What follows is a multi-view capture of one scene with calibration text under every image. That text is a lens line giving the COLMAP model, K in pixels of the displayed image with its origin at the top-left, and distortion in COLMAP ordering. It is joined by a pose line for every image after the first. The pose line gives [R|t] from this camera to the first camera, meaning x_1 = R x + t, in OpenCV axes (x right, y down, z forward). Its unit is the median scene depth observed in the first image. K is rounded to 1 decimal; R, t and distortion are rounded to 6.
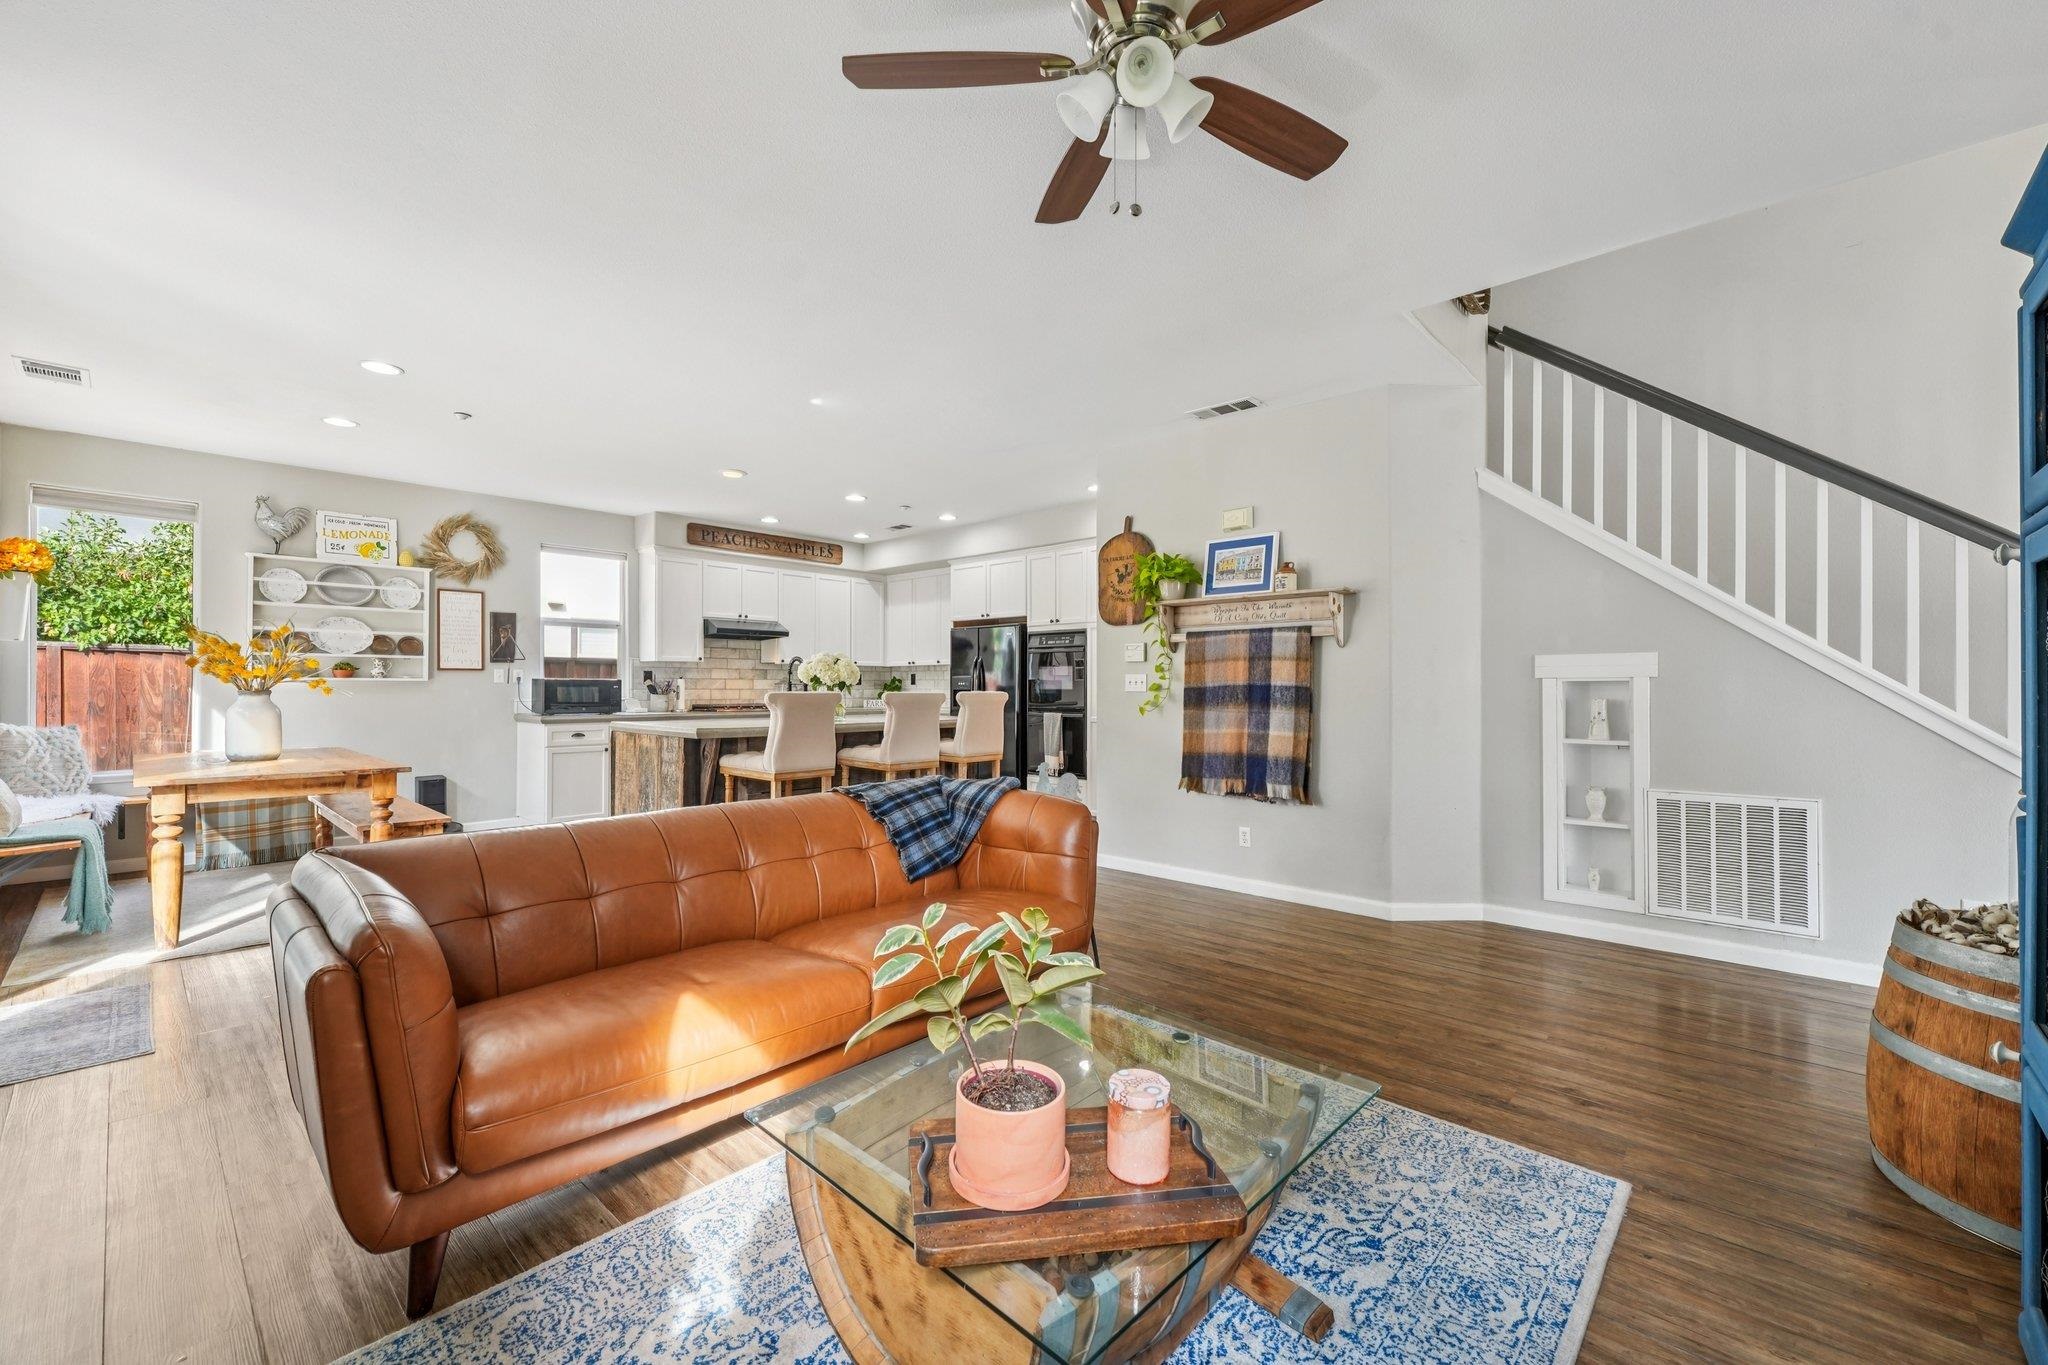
lens RADIAL K [[817.1, 0, 1024.0], [0, 817.1, 682.5], [0, 0, 1]] dist [-0.001002, -0.000172]
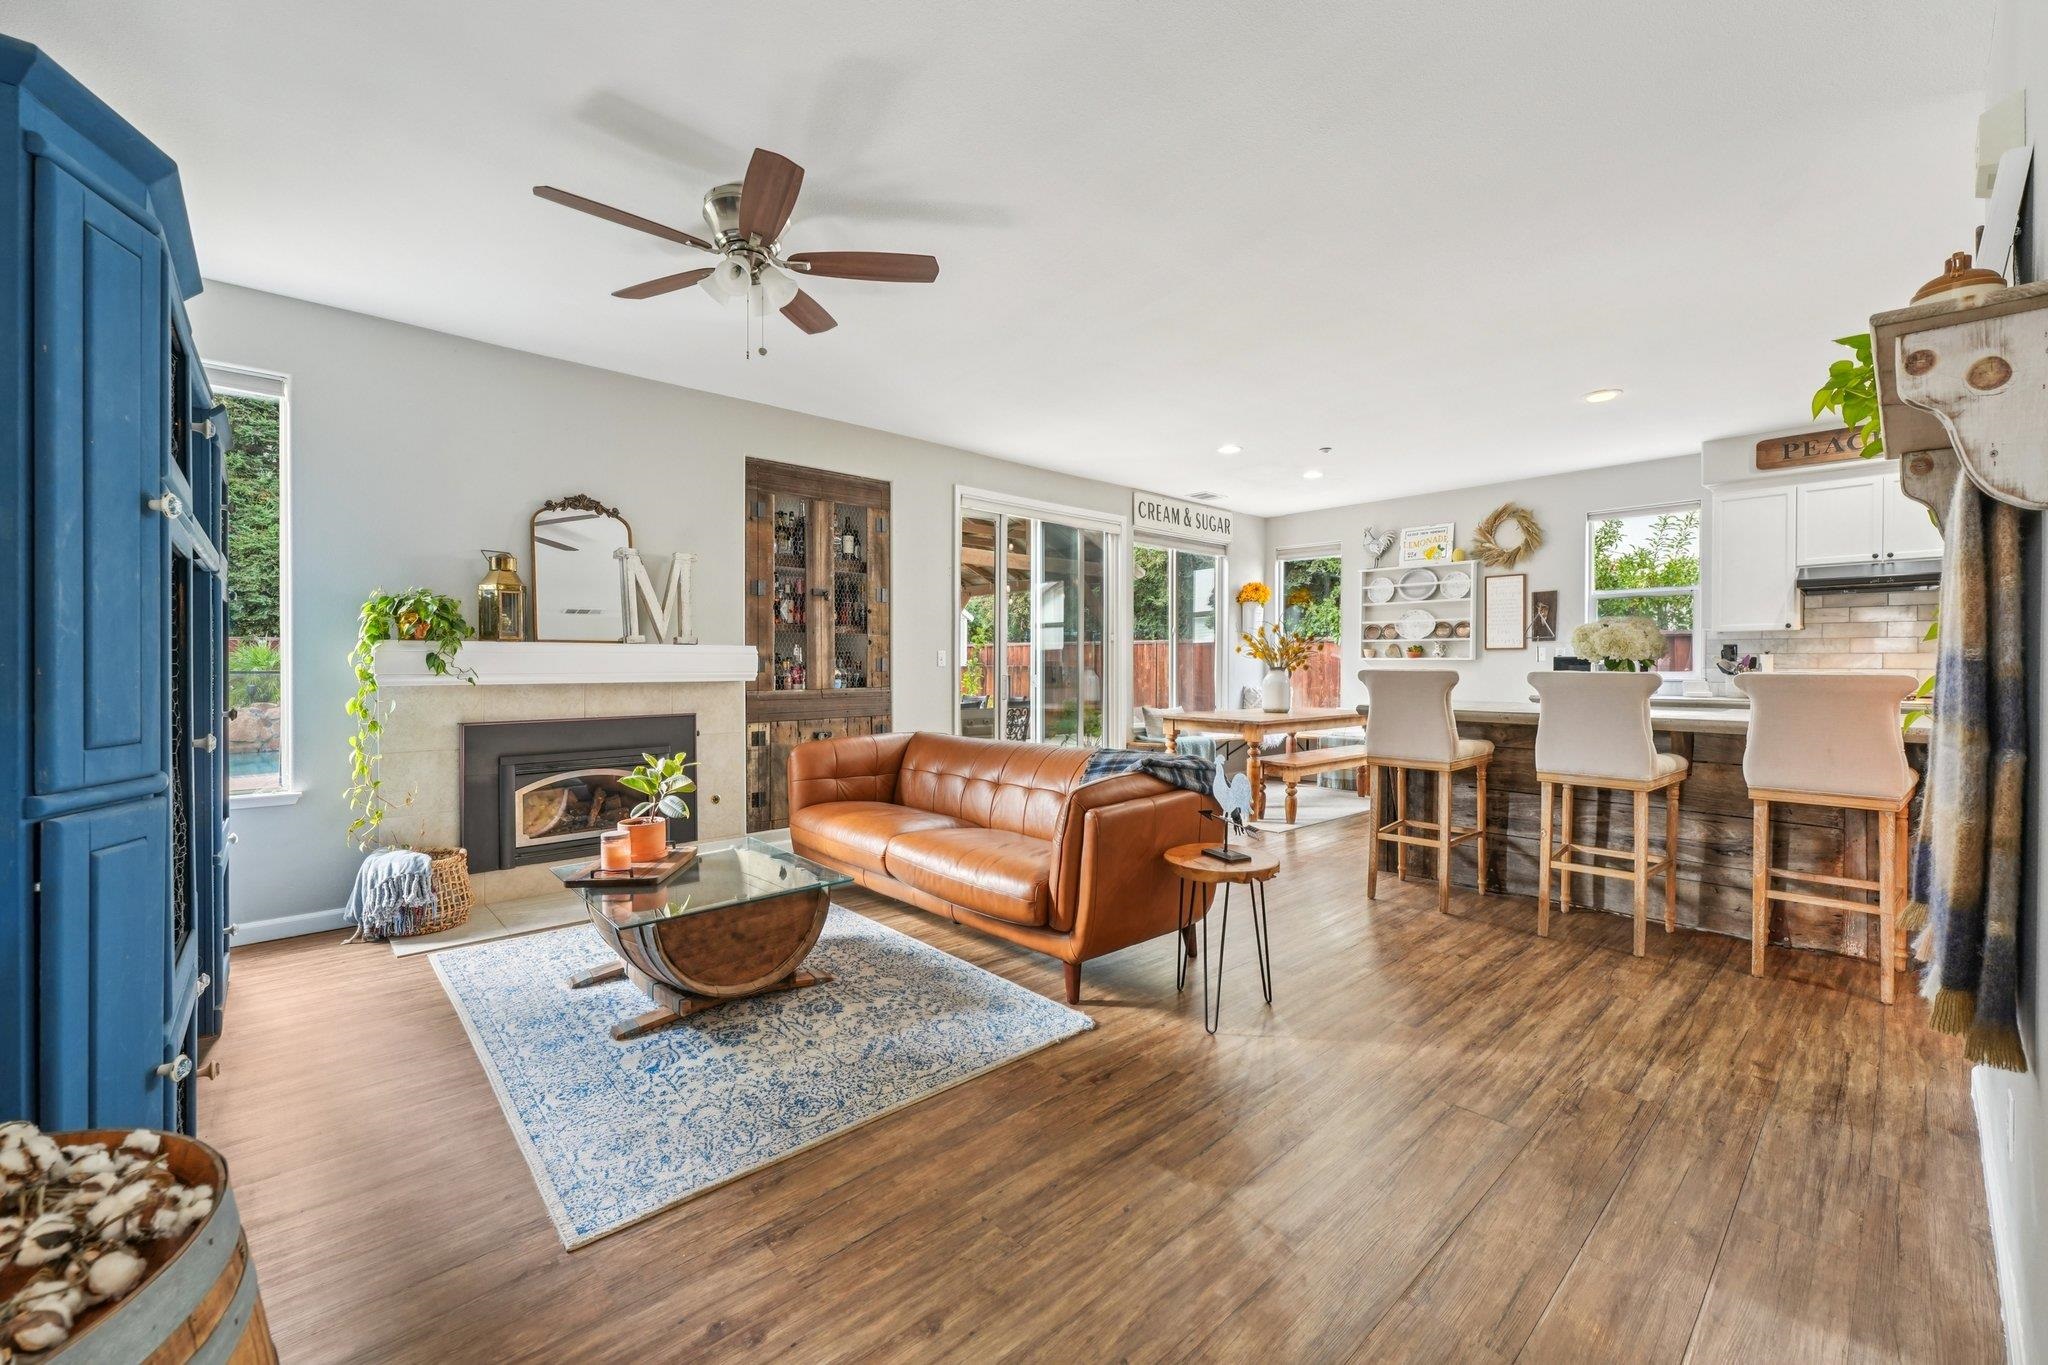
lens RADIAL K [[827.4, 0, 1012.3], [0, 827.4, 689.7], [0, 0, 1]] dist [-0.018798, -0.000127]
pose [[-0.105464, 0.025871, -0.994087, 0.500675], [0.004927, 0.999663, 0.025493, 0.007809], [0.994411, -0.002210, -0.105556, 0.511457]]
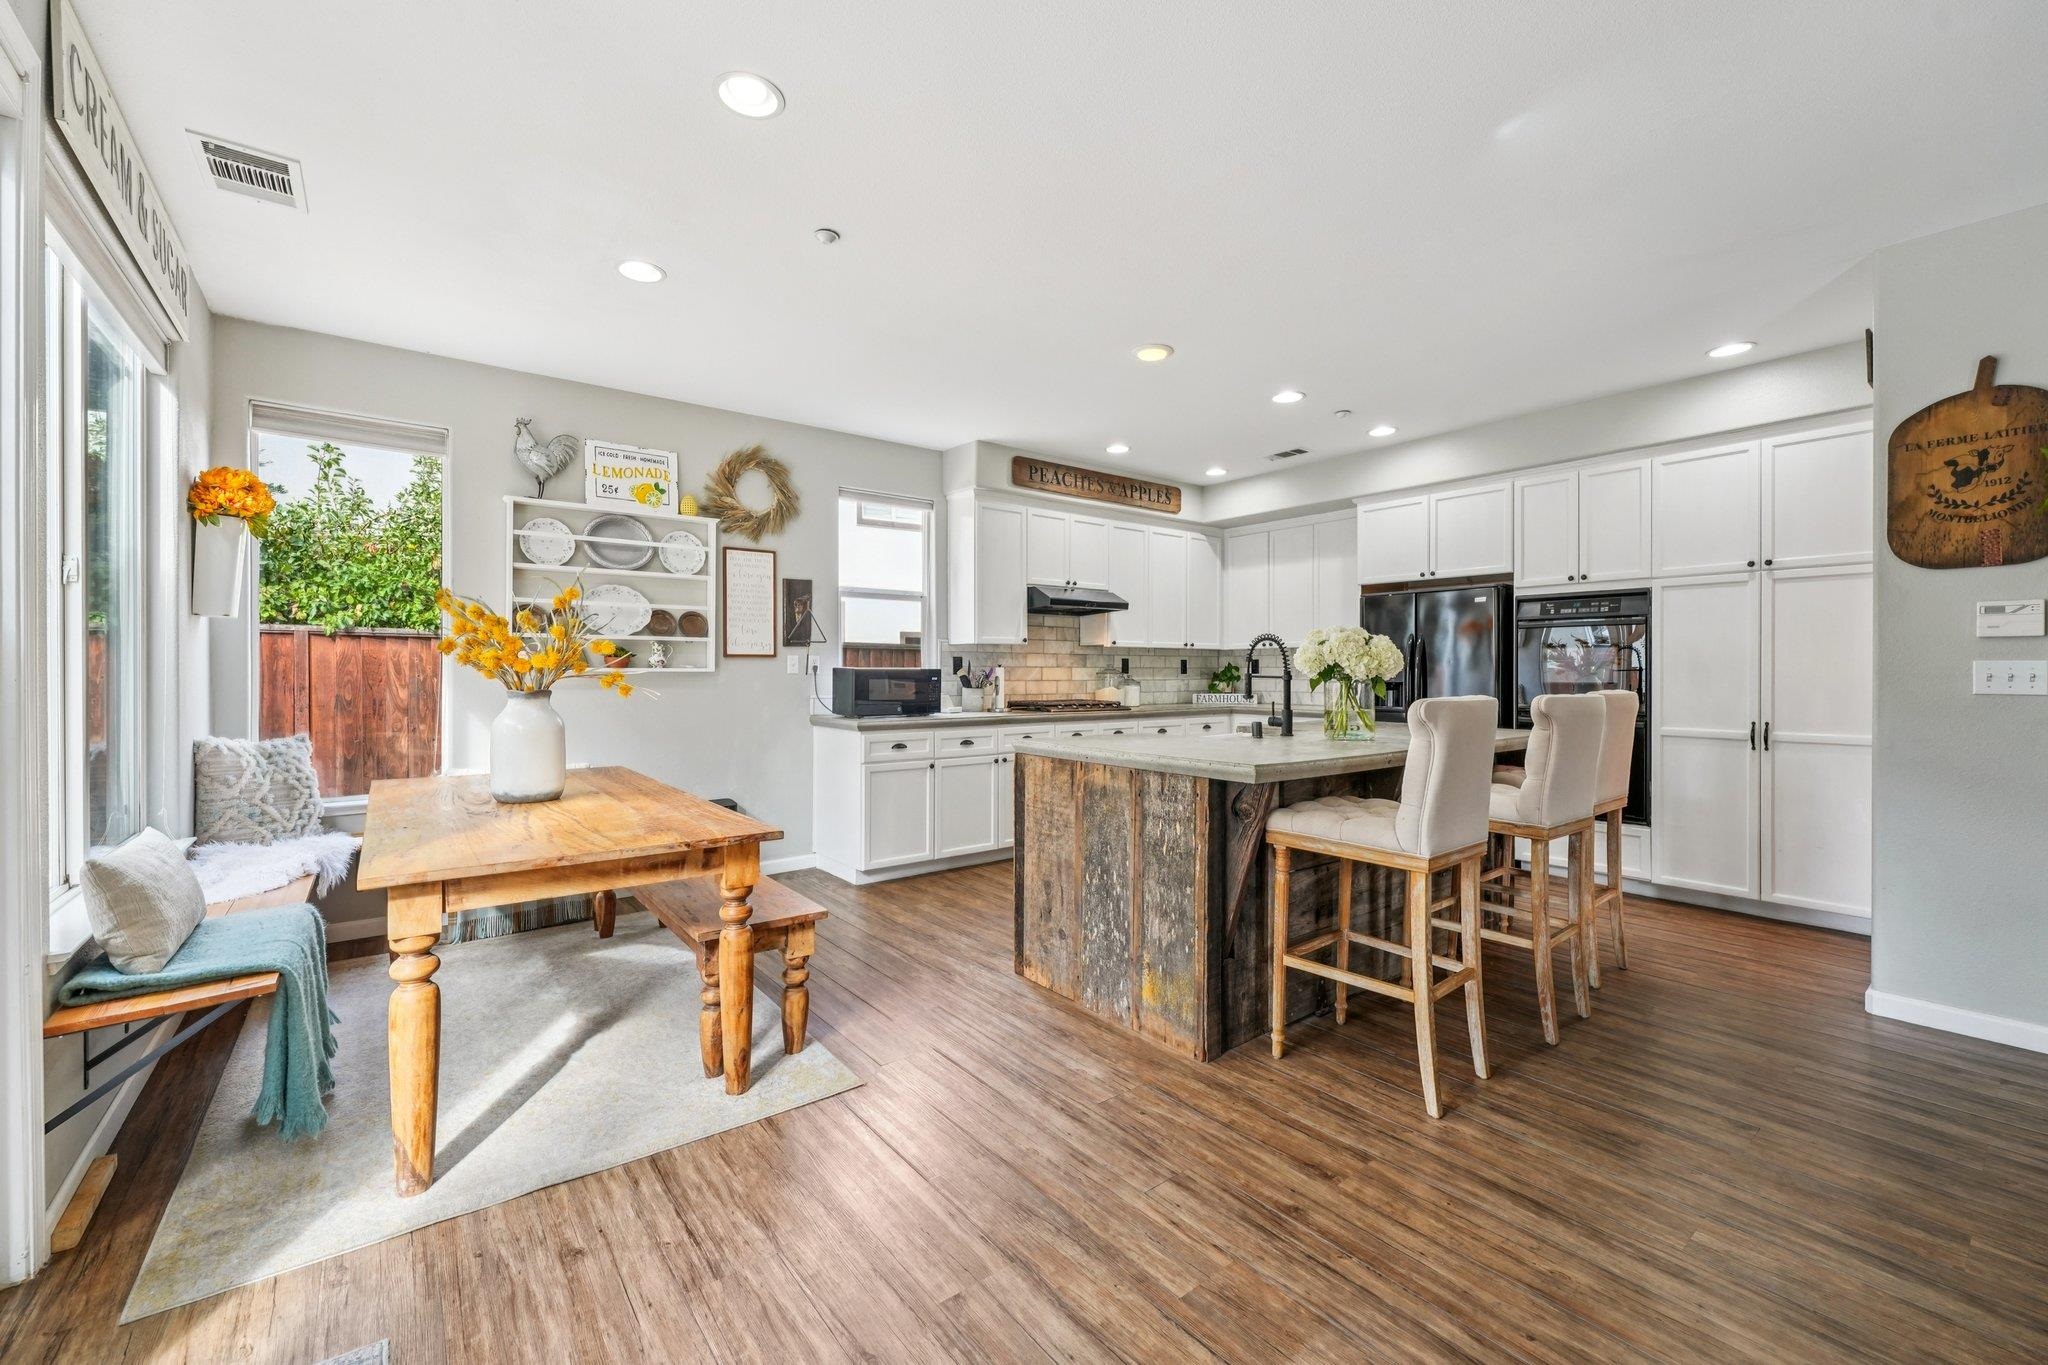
lens RADIAL K [[835.5, 0, 1015.6], [0, 835.5, 670.8], [0, 0, 1]] dist [-0.000659, -0.000077]
pose [[0.982941, -0.000210, -0.183922, -0.342074], [0.001068, 0.999989, 0.004570, -0.006230], [0.183919, -0.004689, 0.982930, 0.326220]]
